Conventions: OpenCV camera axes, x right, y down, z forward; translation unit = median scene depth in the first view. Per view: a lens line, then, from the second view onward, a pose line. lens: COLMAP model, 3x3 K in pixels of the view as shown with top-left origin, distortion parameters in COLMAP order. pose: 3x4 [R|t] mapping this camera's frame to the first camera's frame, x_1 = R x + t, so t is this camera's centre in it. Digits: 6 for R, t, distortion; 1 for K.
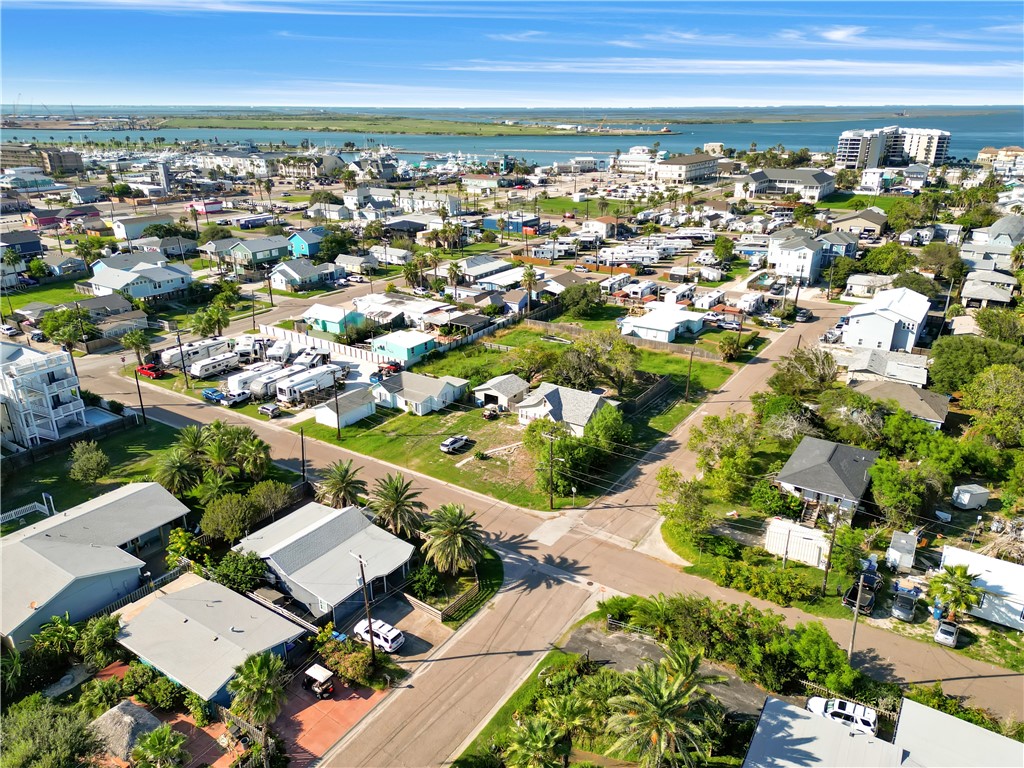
lens RADIAL K [[717.9, 0, 512.0], [0, 717.9, 384.0], [0, 0, 1]] dist [0.083679, -0.085444]
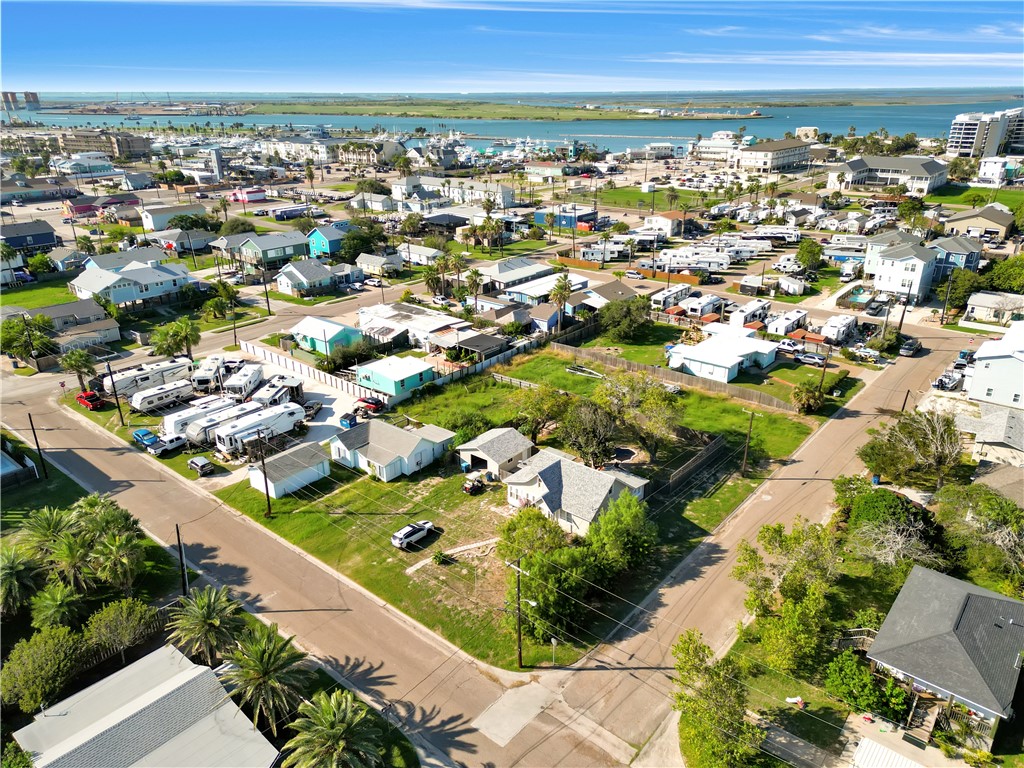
lens RADIAL K [[717.9, 0, 512.0], [0, 717.9, 384.0], [0, 0, 1]] dist [0.083679, -0.085444]
pose [[0.994127, 0.036391, -0.101921, 0.047981], [-0.034543, 0.999206, 0.019835, -0.047045], [0.102562, -0.016198, 0.994595, 0.145481]]
